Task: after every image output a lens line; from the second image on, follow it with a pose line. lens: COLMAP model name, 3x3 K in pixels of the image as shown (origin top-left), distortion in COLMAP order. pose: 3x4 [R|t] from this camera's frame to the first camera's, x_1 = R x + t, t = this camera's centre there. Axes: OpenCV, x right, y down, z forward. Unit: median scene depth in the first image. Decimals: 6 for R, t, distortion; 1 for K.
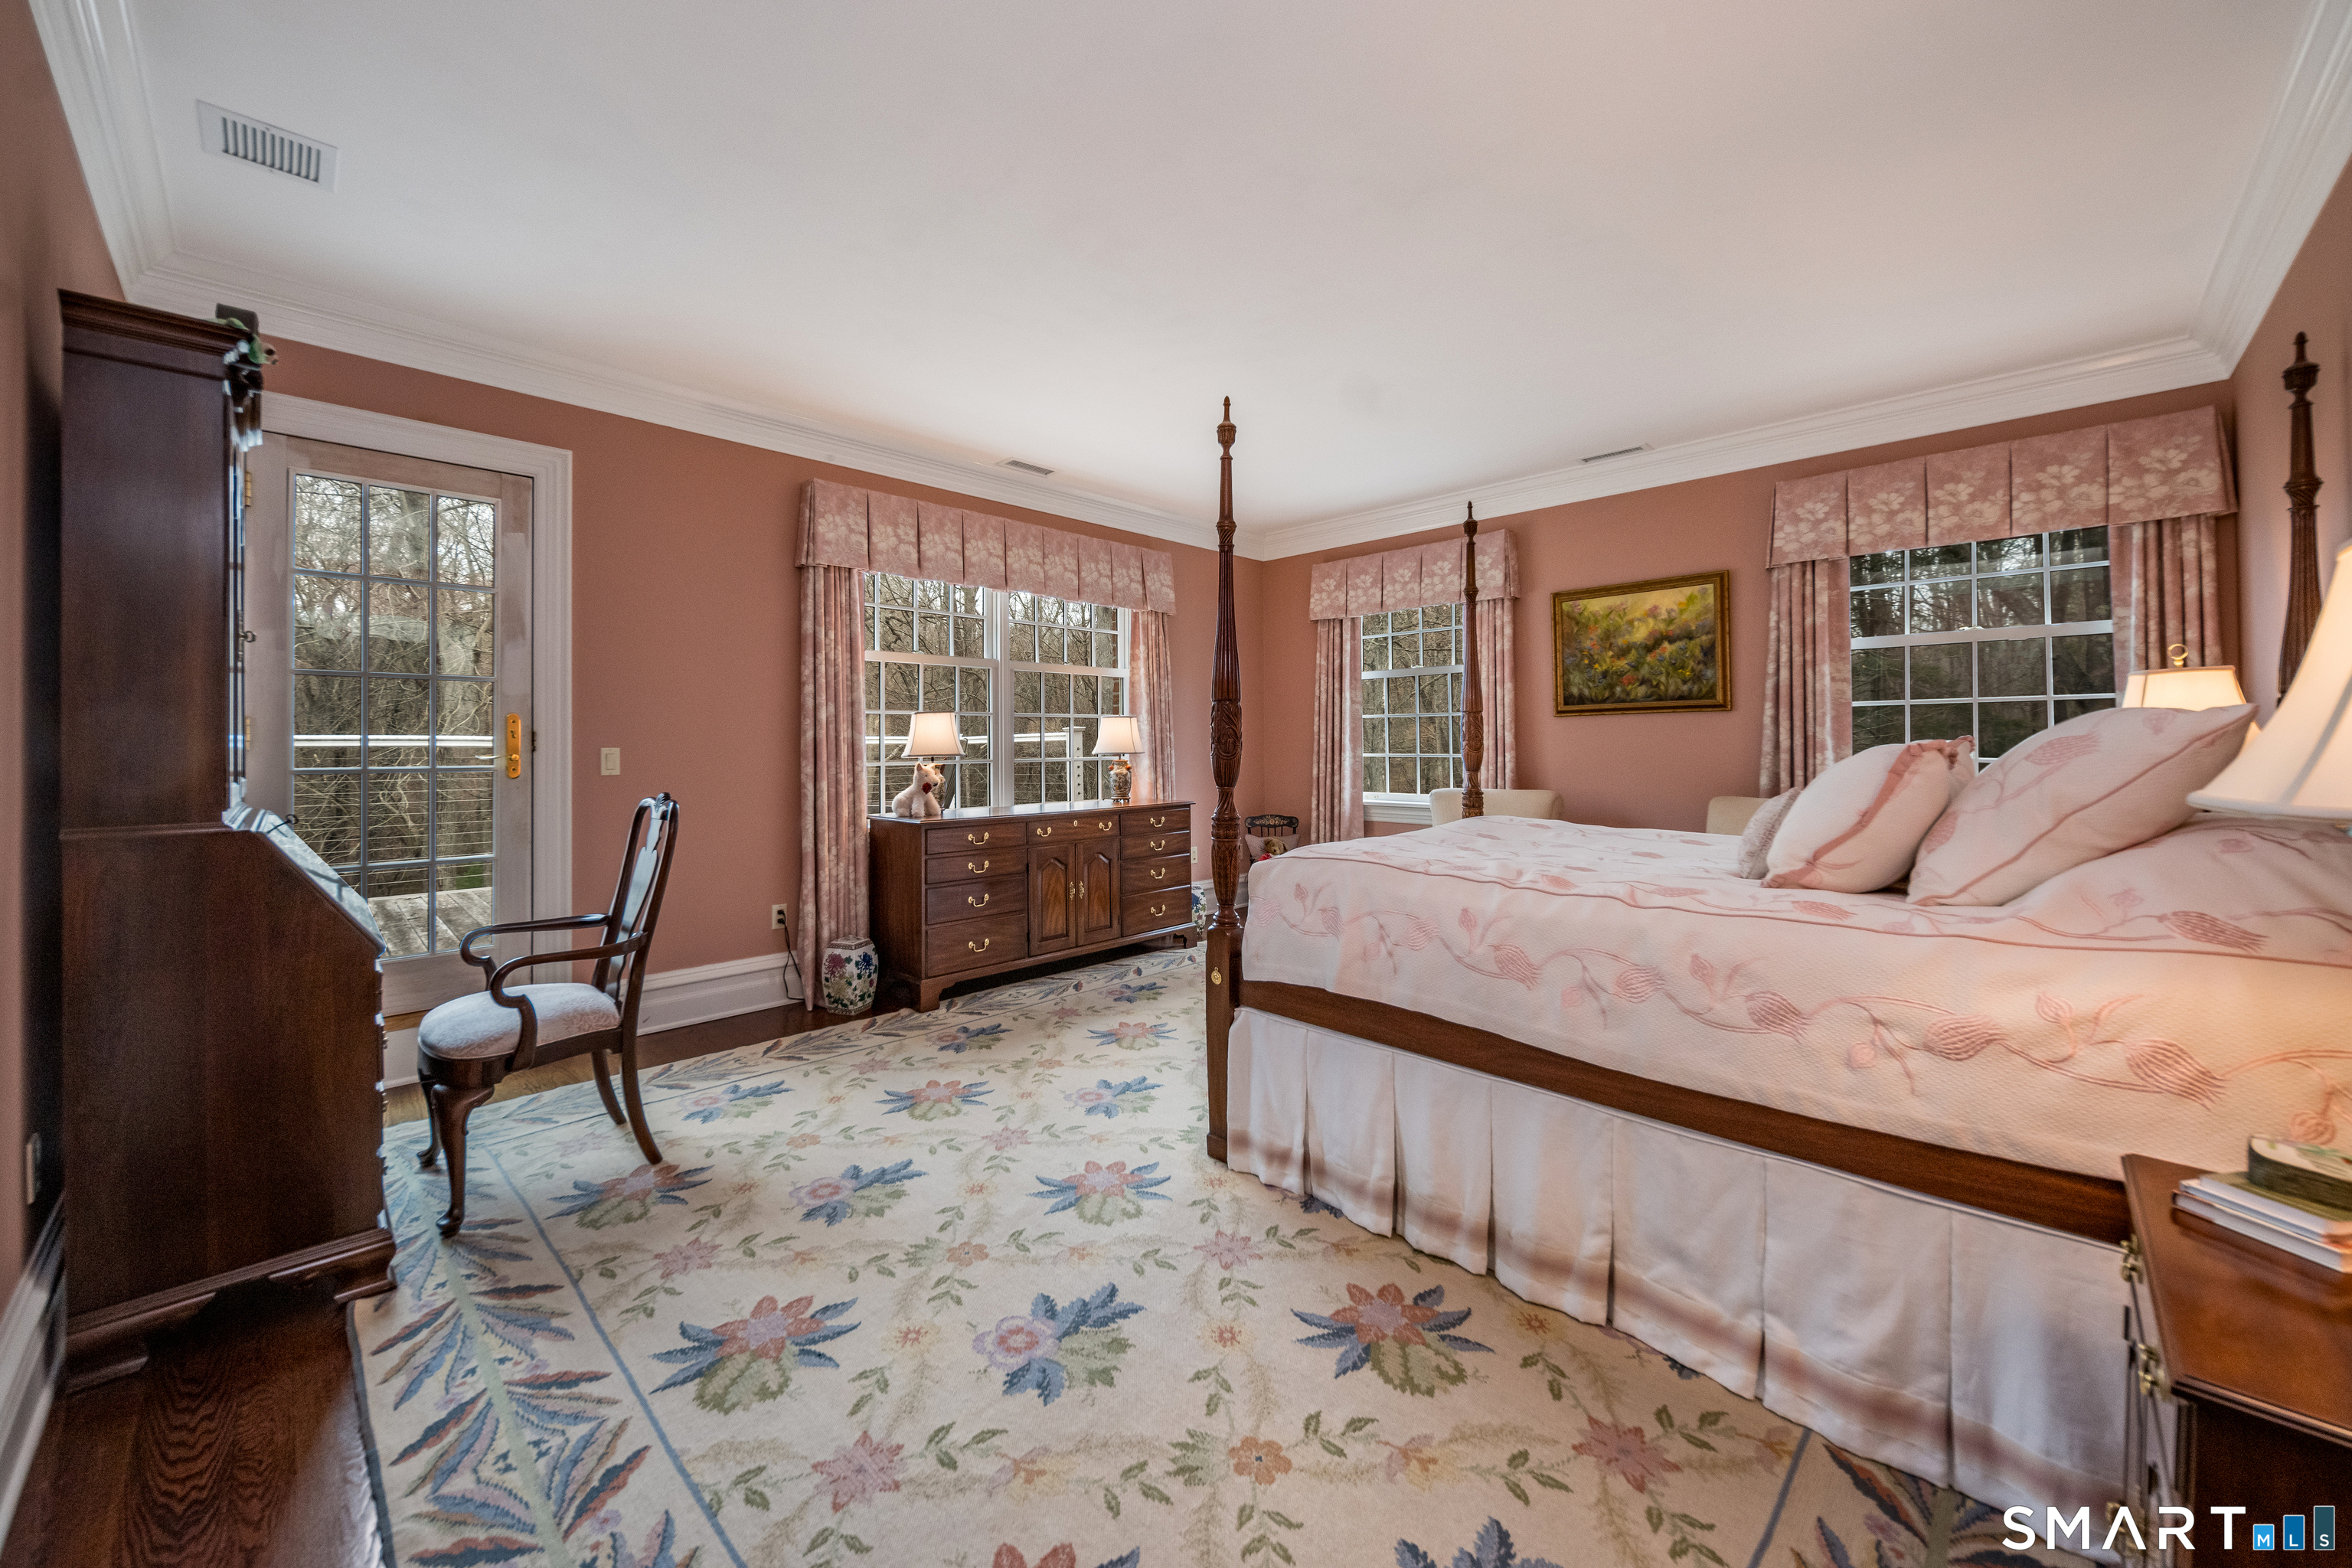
lens RADIAL K [[884.6, 0, 1175.3], [0, 884.6, 757.5], [0, 0, 1]] dist [0.003872, -0.000782]
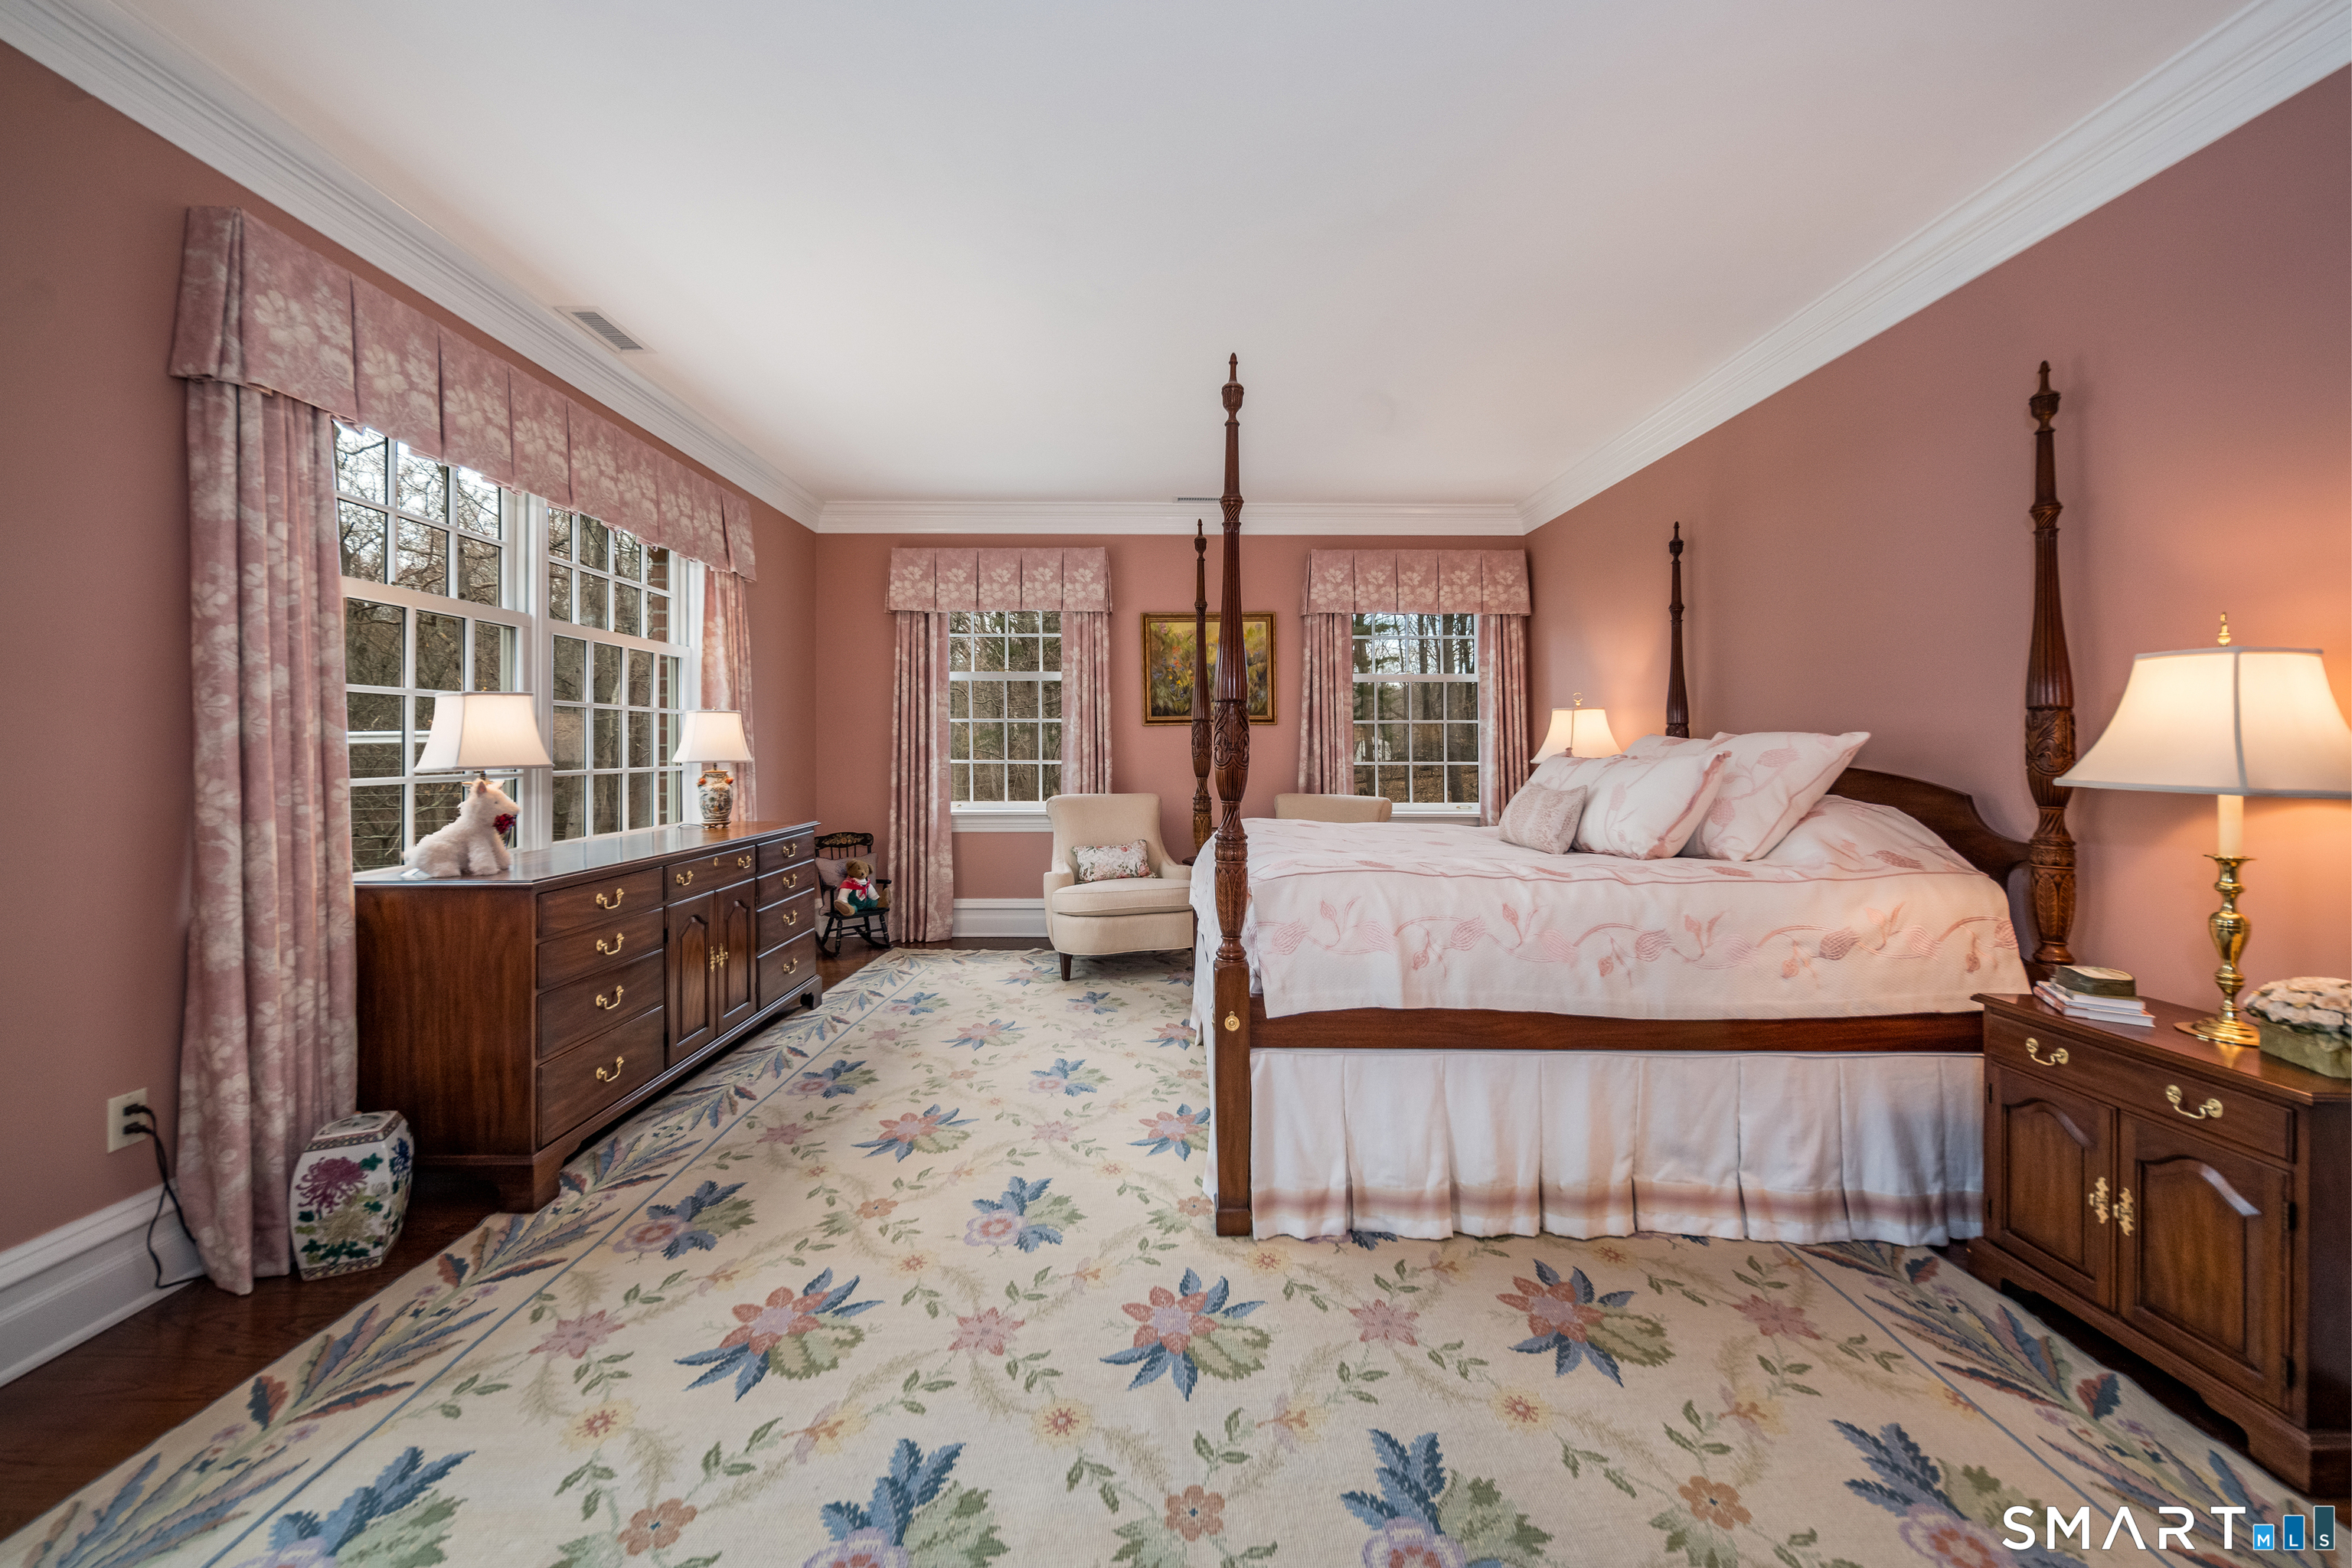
lens RADIAL K [[851.6, 0, 1199.2], [0, 851.6, 752.6], [0, 0, 1]] dist [0.006480, -0.002490]
pose [[0.703922, 0.002226, 0.710273, -0.379796], [0.006184, 0.999938, -0.009263, -0.004256], [-0.710250, 0.010912, 0.703865, 0.294616]]
